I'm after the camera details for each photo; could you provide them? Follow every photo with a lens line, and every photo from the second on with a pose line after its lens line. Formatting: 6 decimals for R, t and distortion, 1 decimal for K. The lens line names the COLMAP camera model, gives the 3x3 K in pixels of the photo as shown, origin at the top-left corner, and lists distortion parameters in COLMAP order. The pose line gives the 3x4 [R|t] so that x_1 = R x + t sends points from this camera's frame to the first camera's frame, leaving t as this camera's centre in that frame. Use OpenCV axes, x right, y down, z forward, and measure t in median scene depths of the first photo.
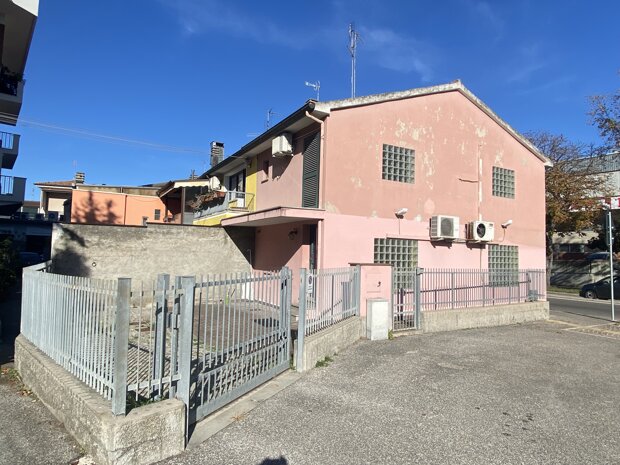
lens RADIAL K [[375.9, 0, 310.0], [0, 375.9, 232.5], [0, 0, 1]] dist [0.022665, -0.000402]
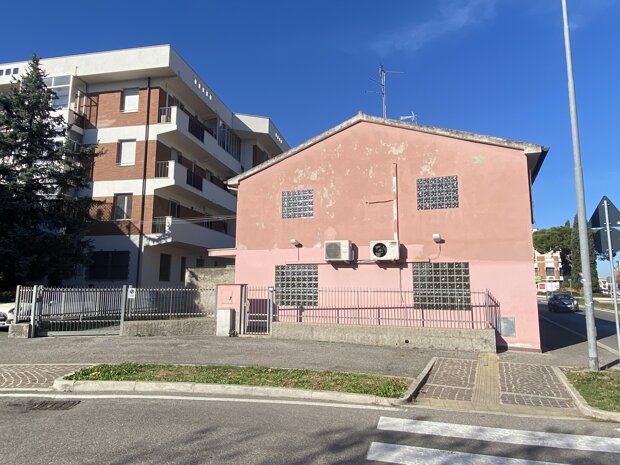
lens RADIAL K [[421.4, 0, 307.0], [0, 421.4, 230.3], [0, 0, 1]] dist [0.037731, -0.002656]
pose [[0.616212, -0.130029, -0.776772, 1.231684], [0.052929, 0.990884, -0.123882, 0.072371], [0.785800, 0.035224, 0.617477, 0.159931]]
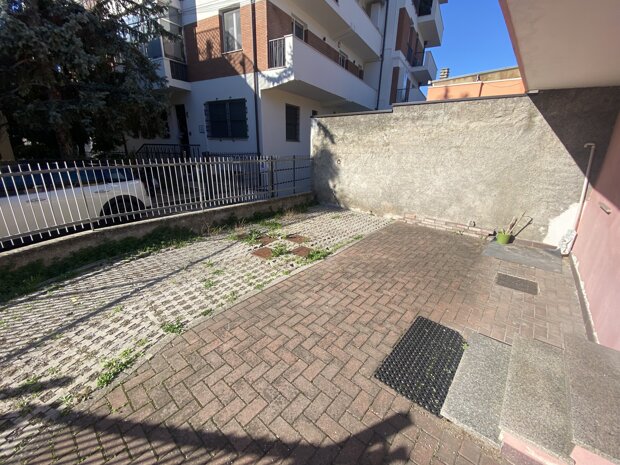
lens RADIAL K [[250.8, 0, 308.5], [0, 250.8, 231.4], [0, 0, 1]] dist [0.047416, -0.035592]
pose [[0.335940, 0.290362, -0.896010, 0.023114], [0.038362, 0.946289, 0.321039, 0.041556], [0.941102, -0.142223, 0.306758, 0.675026]]
